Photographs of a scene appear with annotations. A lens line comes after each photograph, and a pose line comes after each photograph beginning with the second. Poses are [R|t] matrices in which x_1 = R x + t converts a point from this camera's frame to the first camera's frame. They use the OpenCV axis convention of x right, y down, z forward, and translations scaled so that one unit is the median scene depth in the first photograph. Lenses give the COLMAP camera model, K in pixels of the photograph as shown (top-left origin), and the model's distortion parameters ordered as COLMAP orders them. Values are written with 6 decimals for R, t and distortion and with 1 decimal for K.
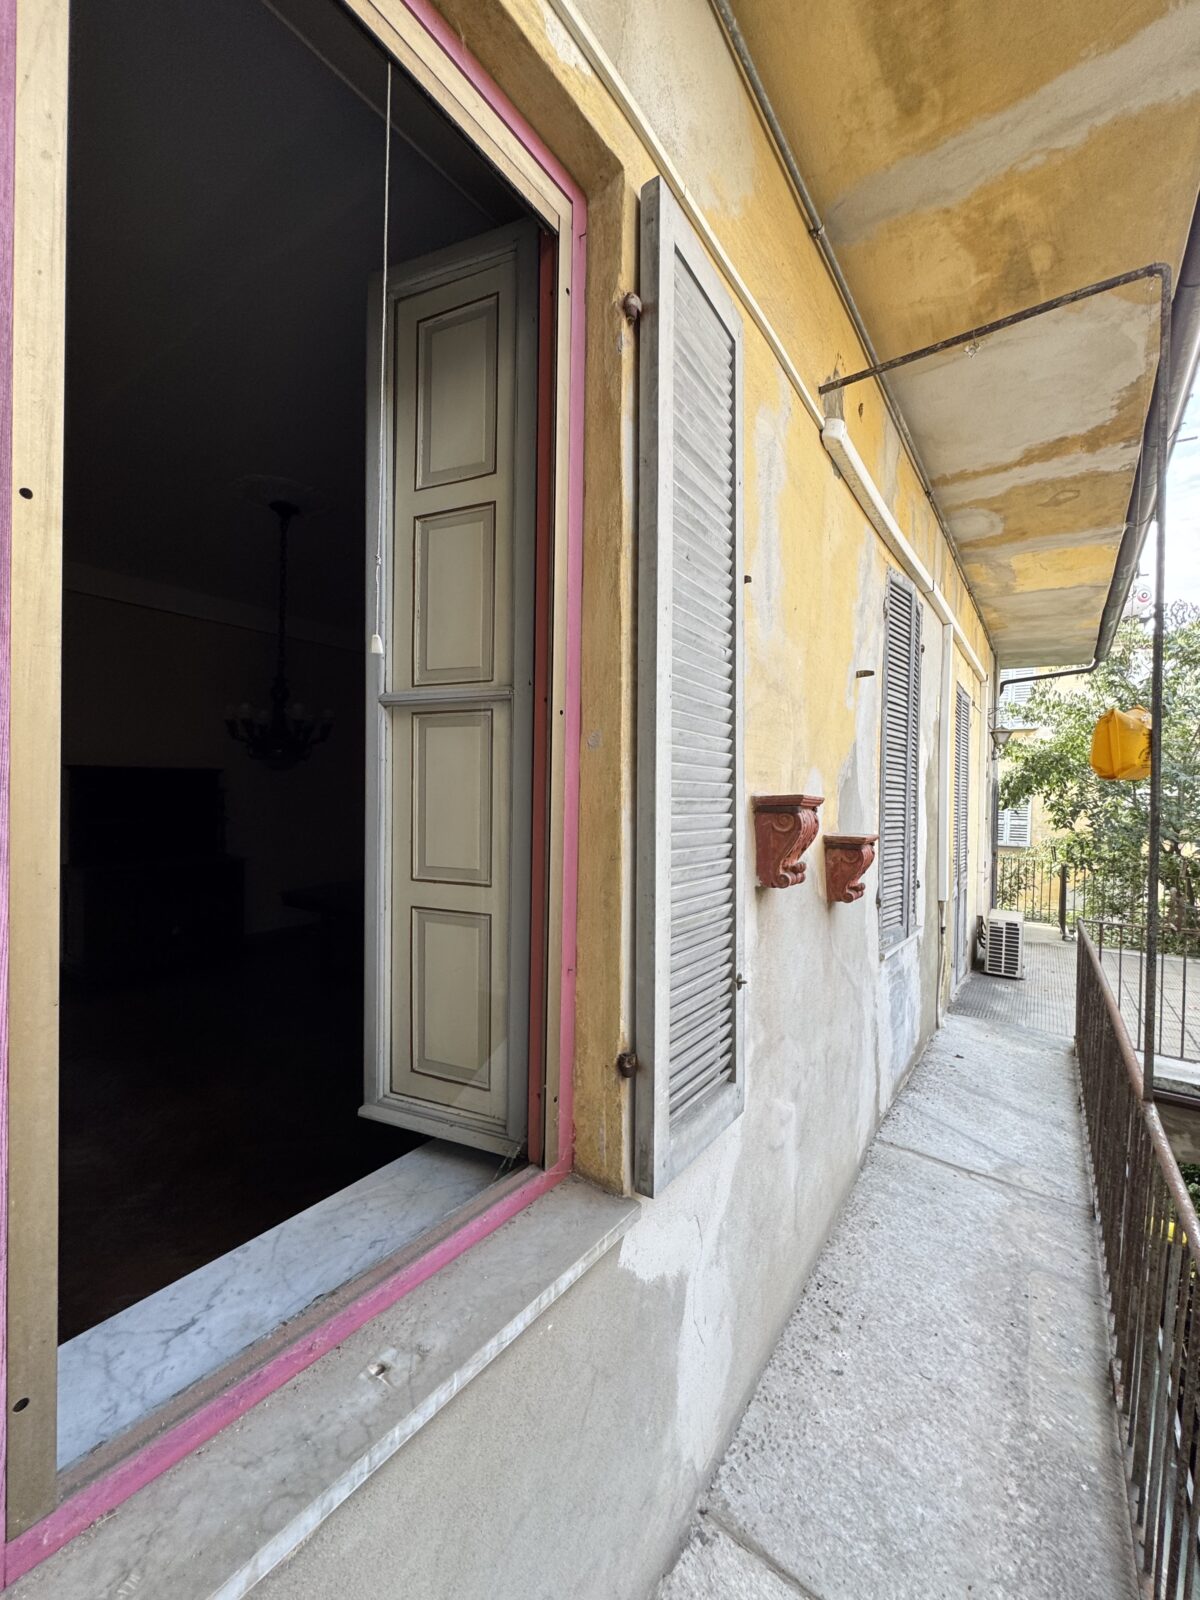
lens RADIAL K [[638.1, 0, 600.0], [0, 638.1, 800.0], [0, 0, 1]] dist [-0.002827, 0.000258]
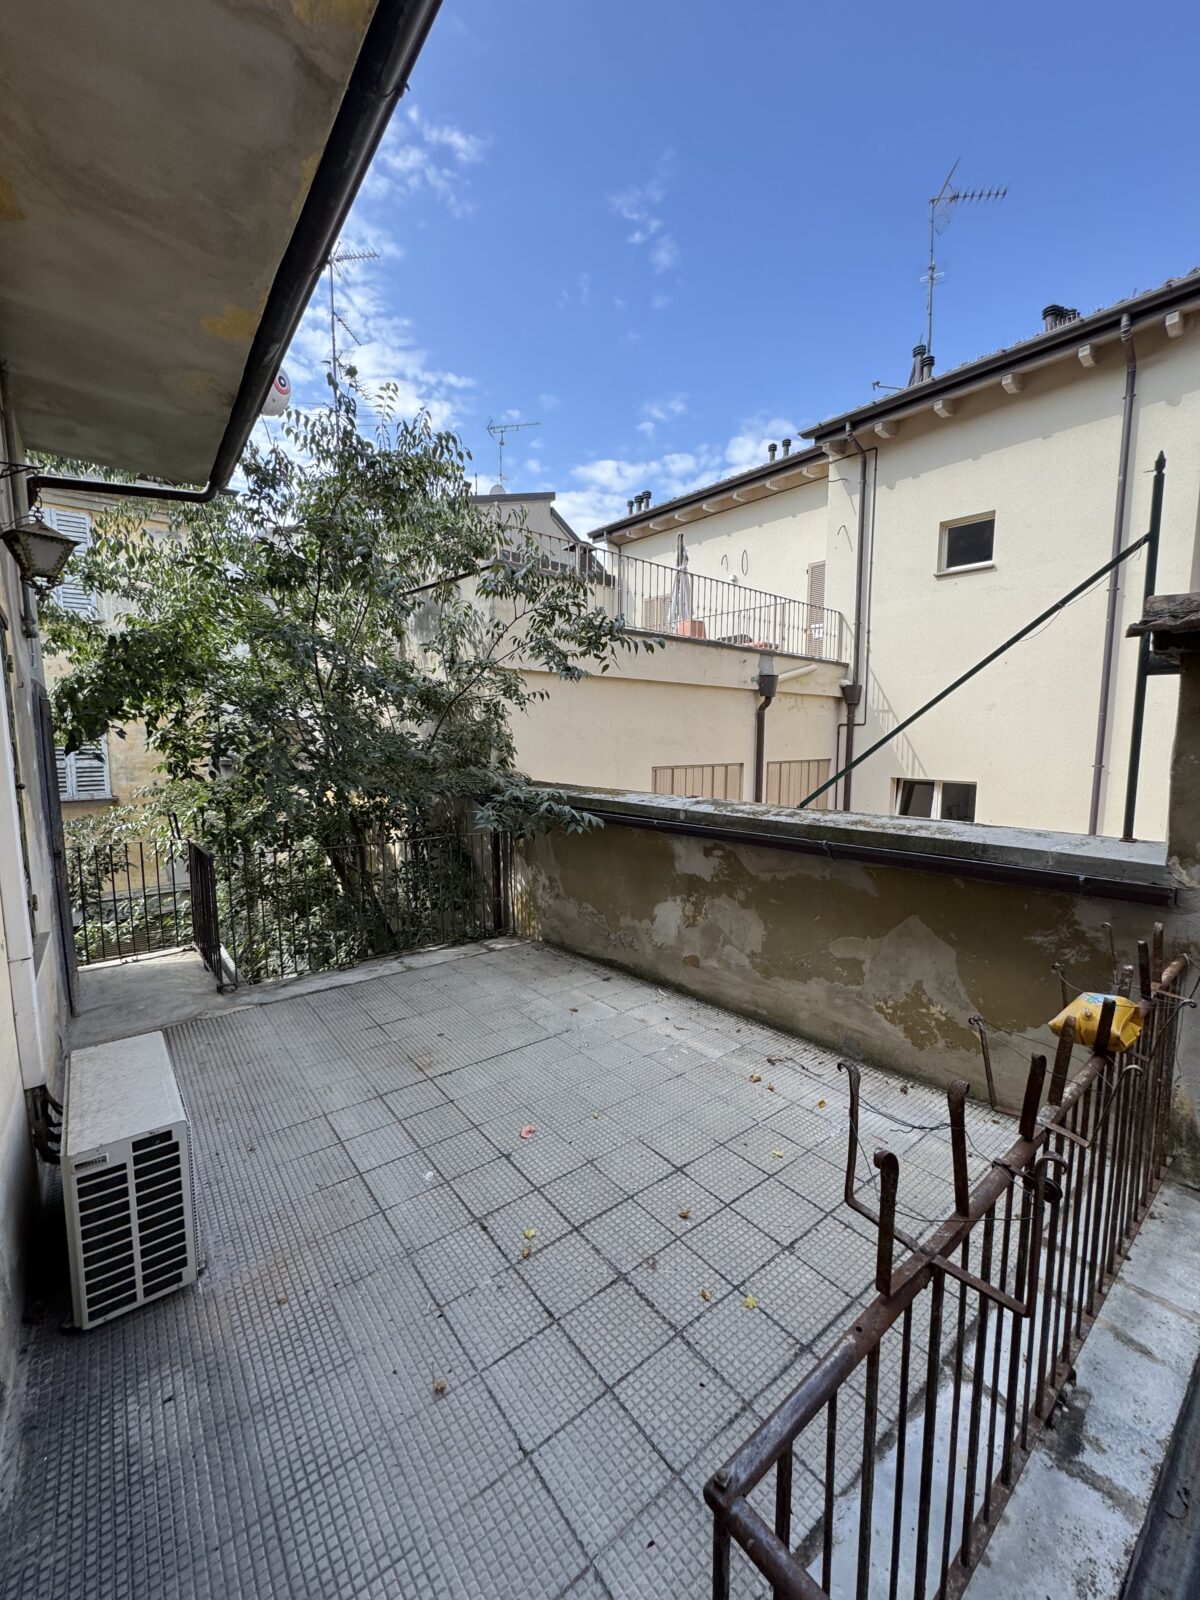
lens RADIAL K [[638.1, 0, 600.0], [0, 638.1, 800.0], [0, 0, 1]] dist [-0.002827, 0.000258]
pose [[0.298560, -0.125126, 0.946153, 0.298509], [0.017633, 0.991922, 0.125614, -0.001809], [-0.954228, -0.020820, 0.298354, 0.478729]]
